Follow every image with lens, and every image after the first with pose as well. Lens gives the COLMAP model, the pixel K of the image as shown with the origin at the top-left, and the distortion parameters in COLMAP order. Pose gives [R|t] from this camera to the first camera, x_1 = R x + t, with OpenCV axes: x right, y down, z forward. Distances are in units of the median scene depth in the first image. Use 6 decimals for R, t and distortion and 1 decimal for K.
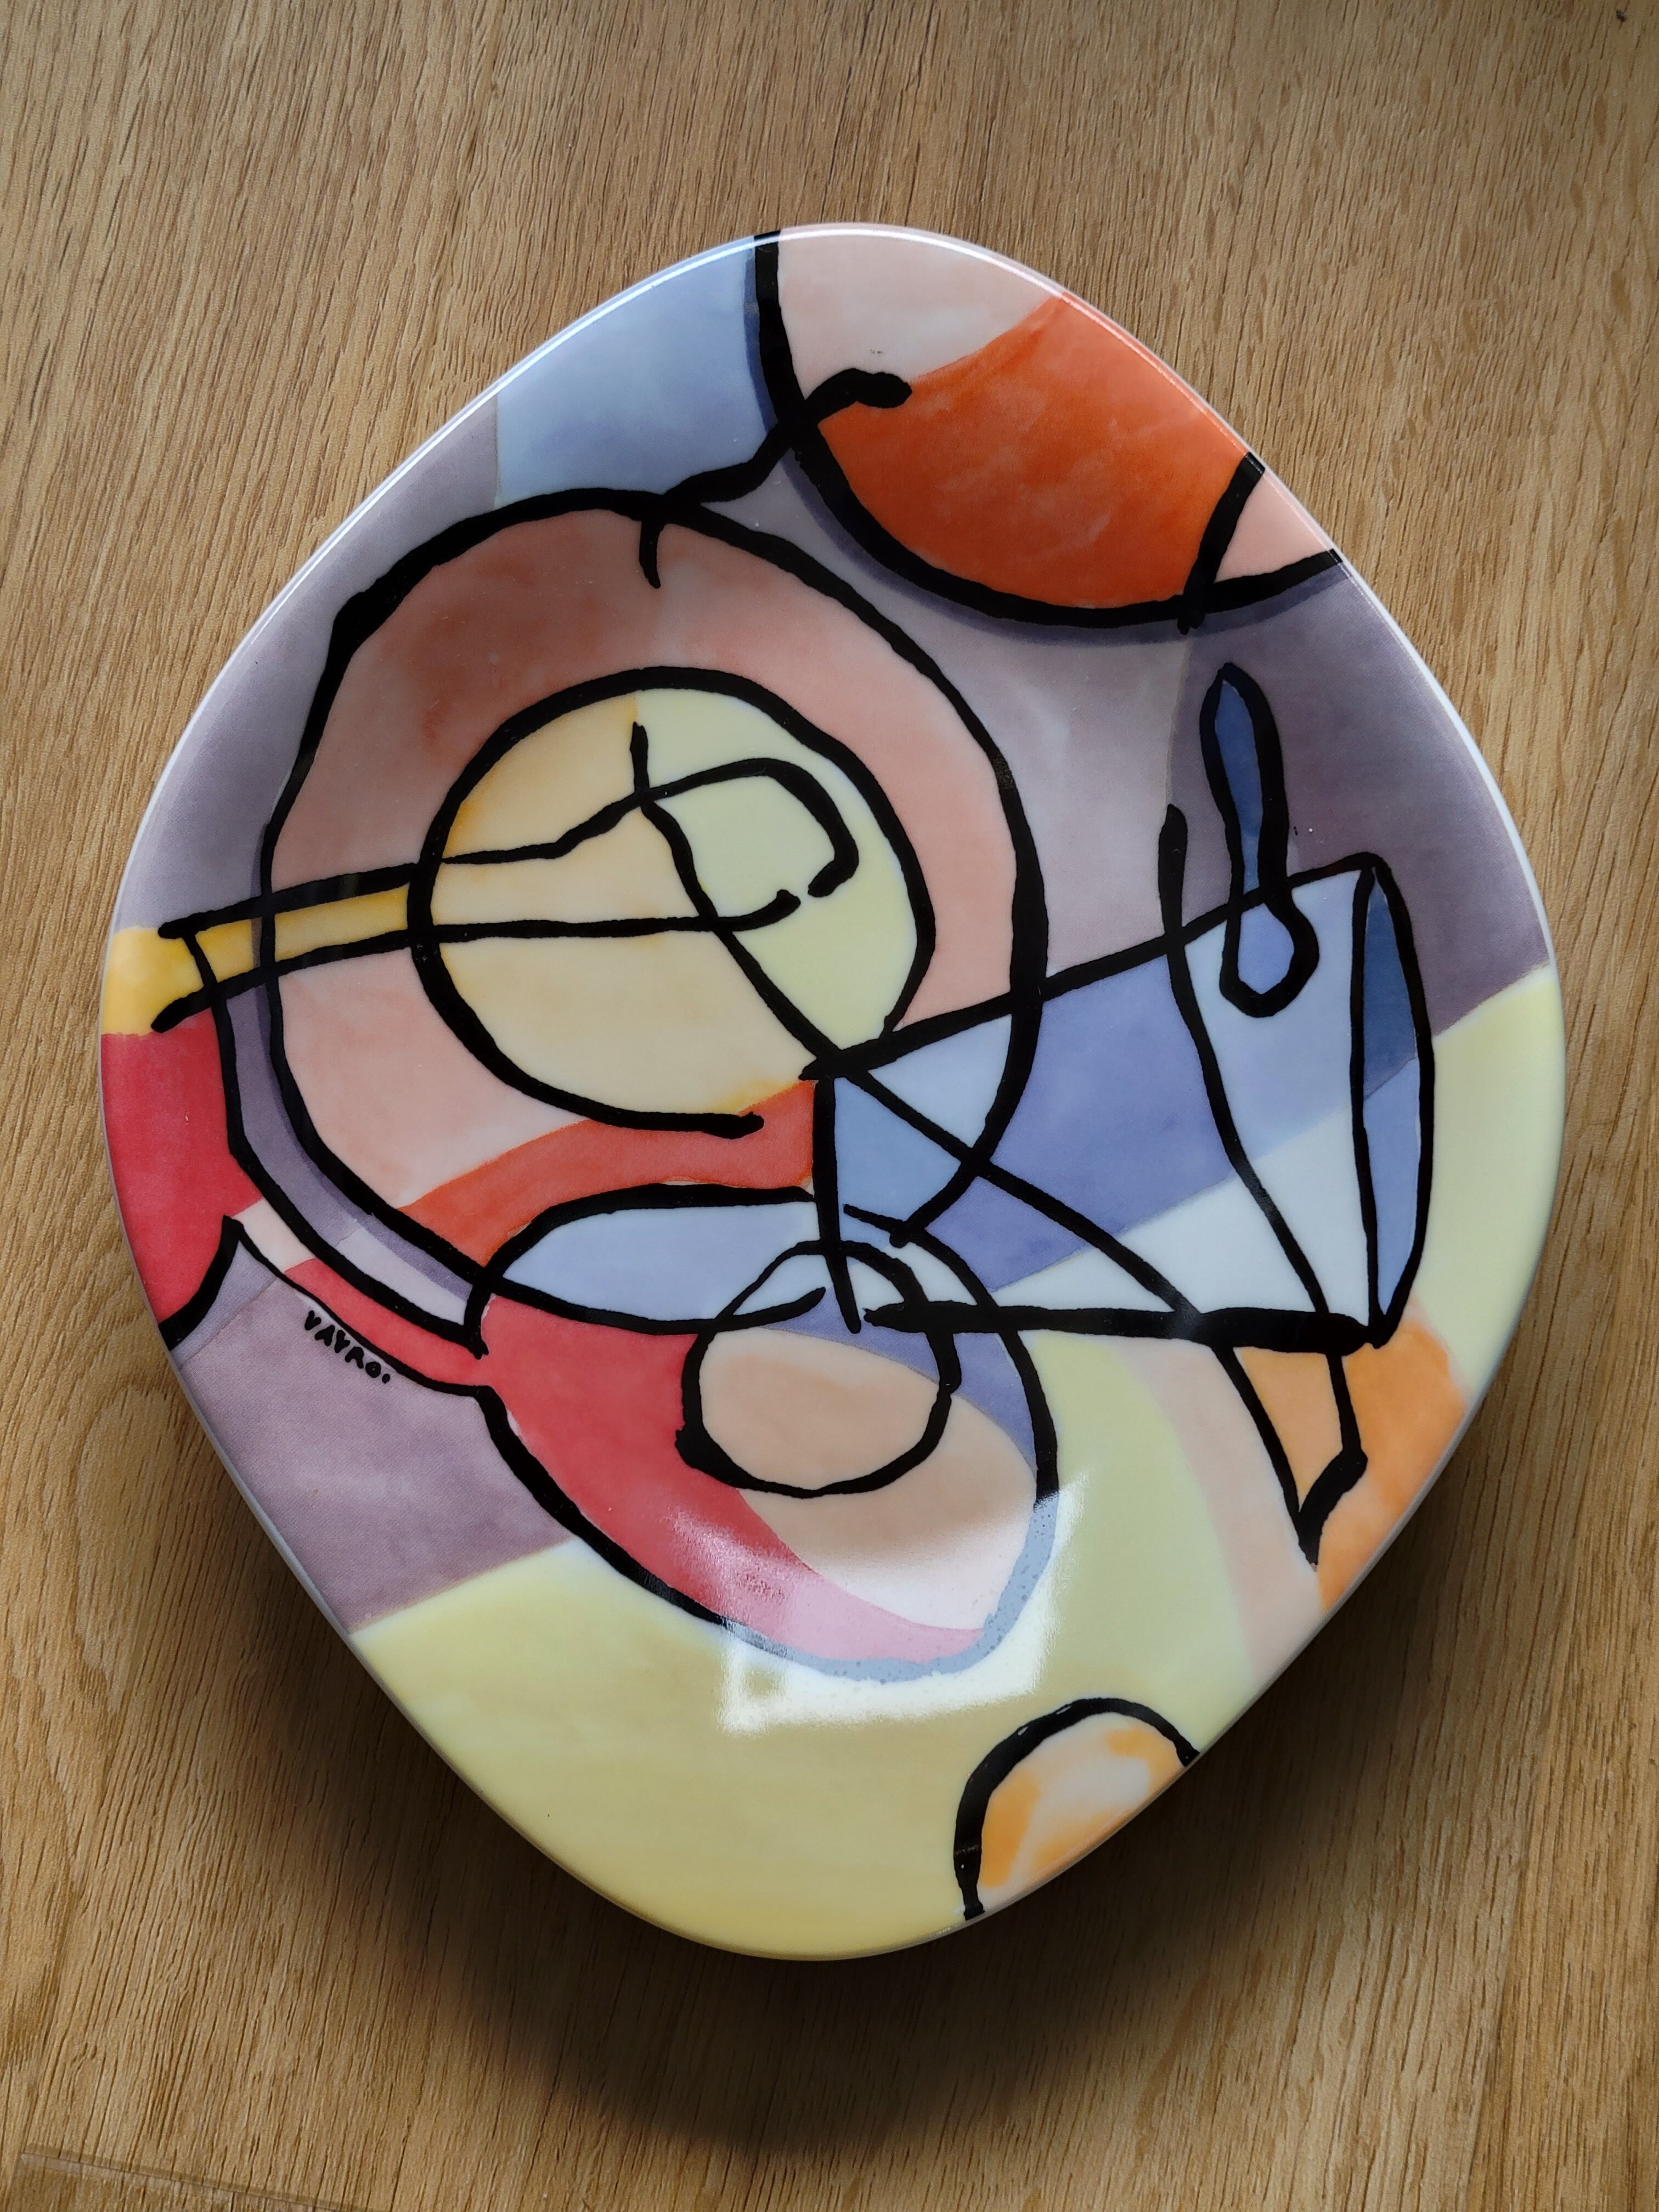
lens RADIAL K [[3343.4, 0, 842.0], [0, 3343.4, 1115.1], [0, 0, 1]] dist [0.060563, 0.000000]
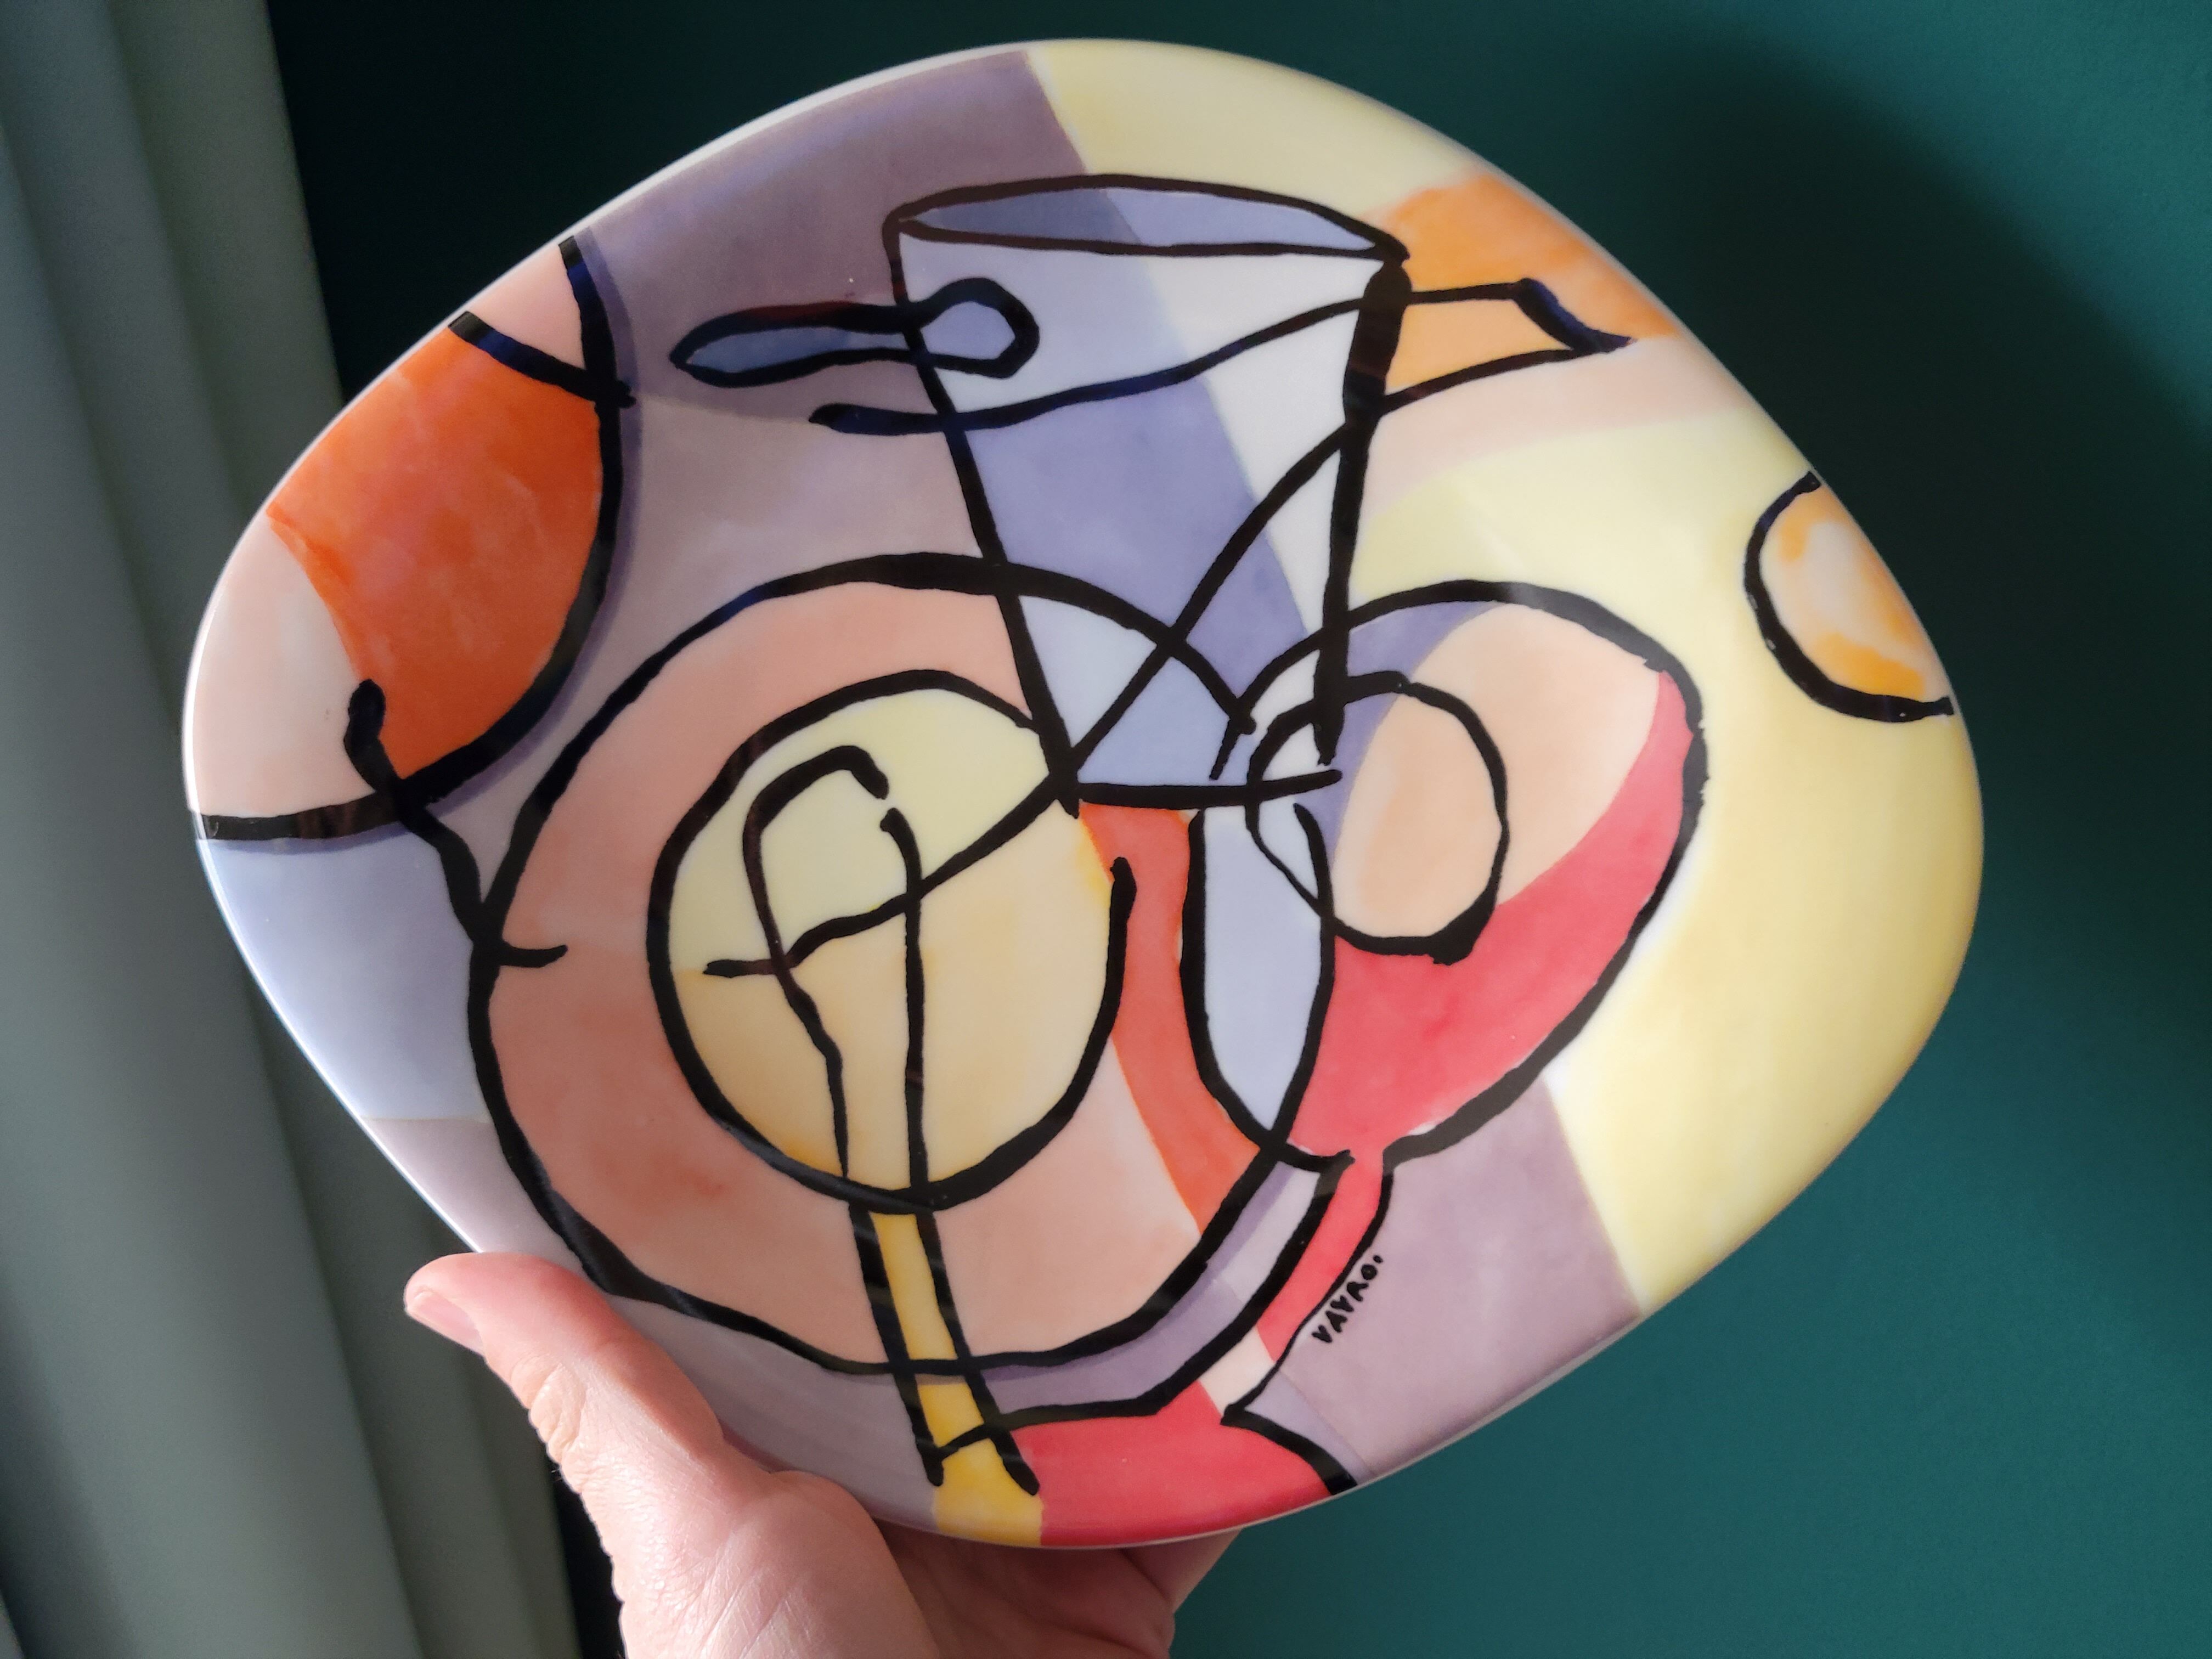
lens RADIAL K [[3343.4, 0, 1109.2], [0, 3343.4, 837.9], [0, 0, 1]] dist [0.060563, 0.000000]
pose [[0.050640, -0.991807, -0.117279, 0.098247], [0.991582, 0.035919, 0.124398, -0.125058], [-0.119167, -0.122591, 0.985277, 0.036473]]
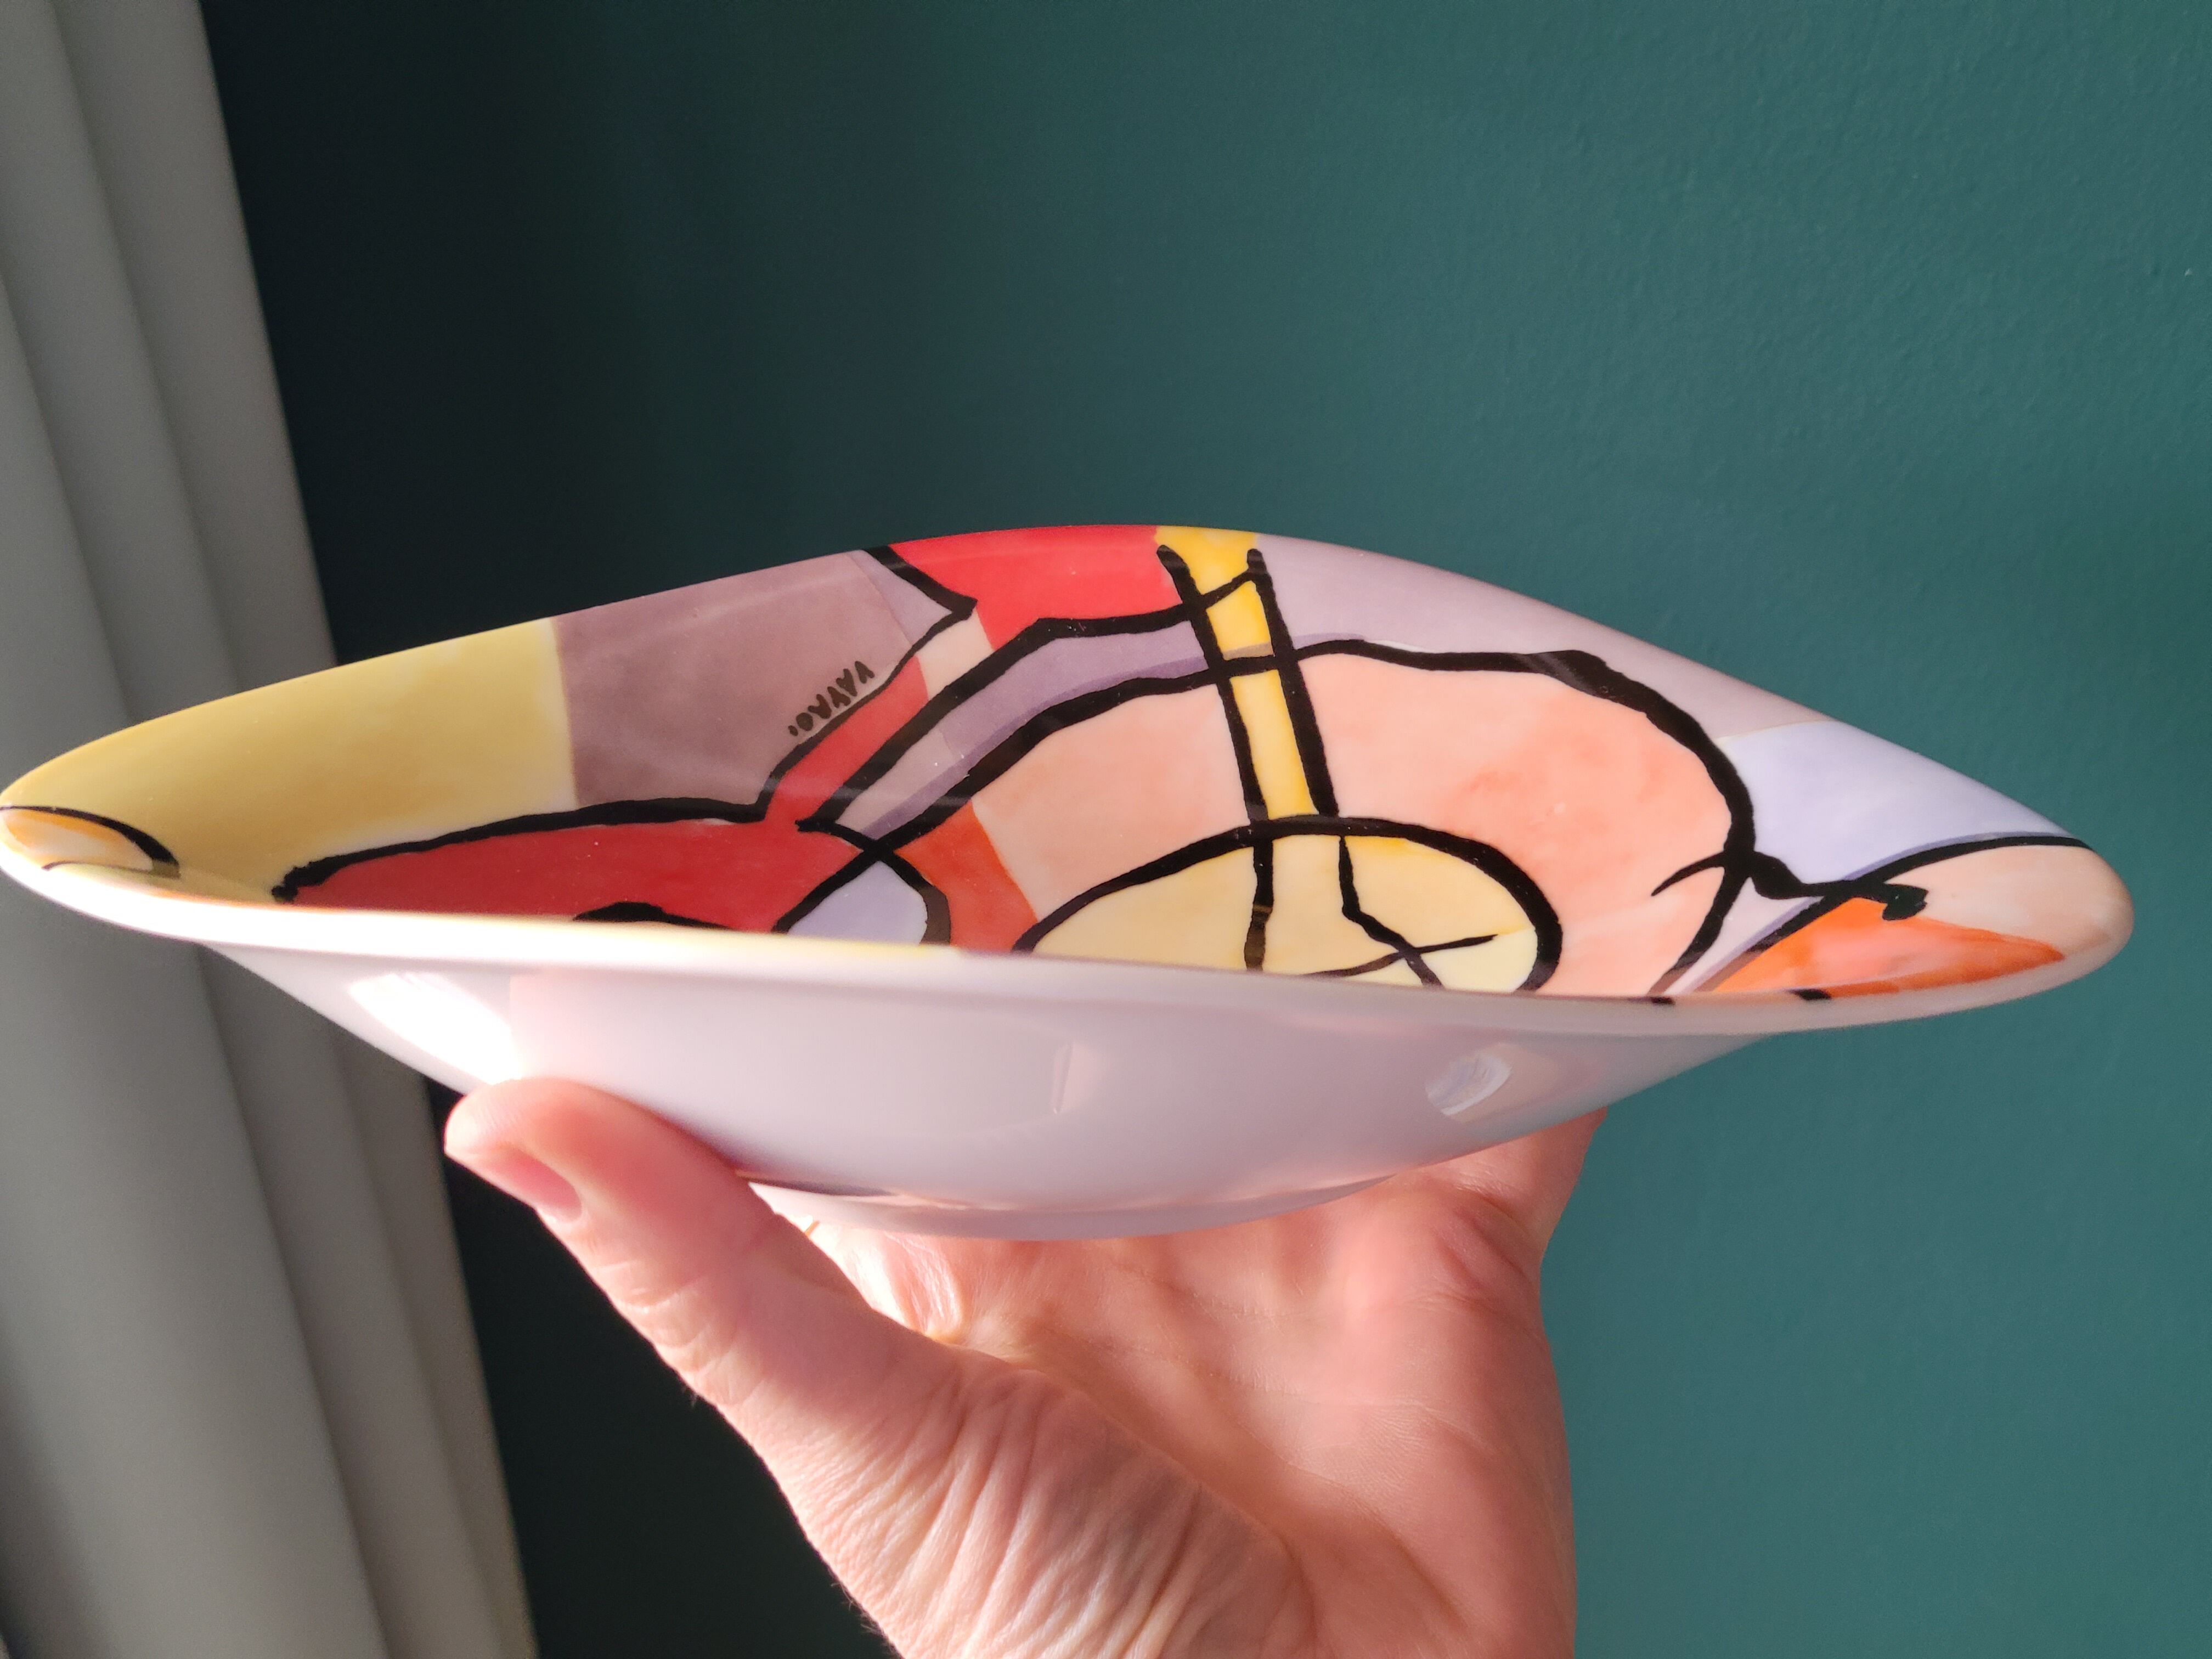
lens RADIAL K [[3343.4, 0, 1120.2], [0, 3343.4, 829.6], [0, 0, 1]] dist [0.060563, 0.000000]
pose [[-0.157733, 0.215029, -0.963786, 0.760796], [-0.981113, 0.076548, 0.177647, -0.177731], [0.111975, 0.973603, 0.198893, 0.812196]]
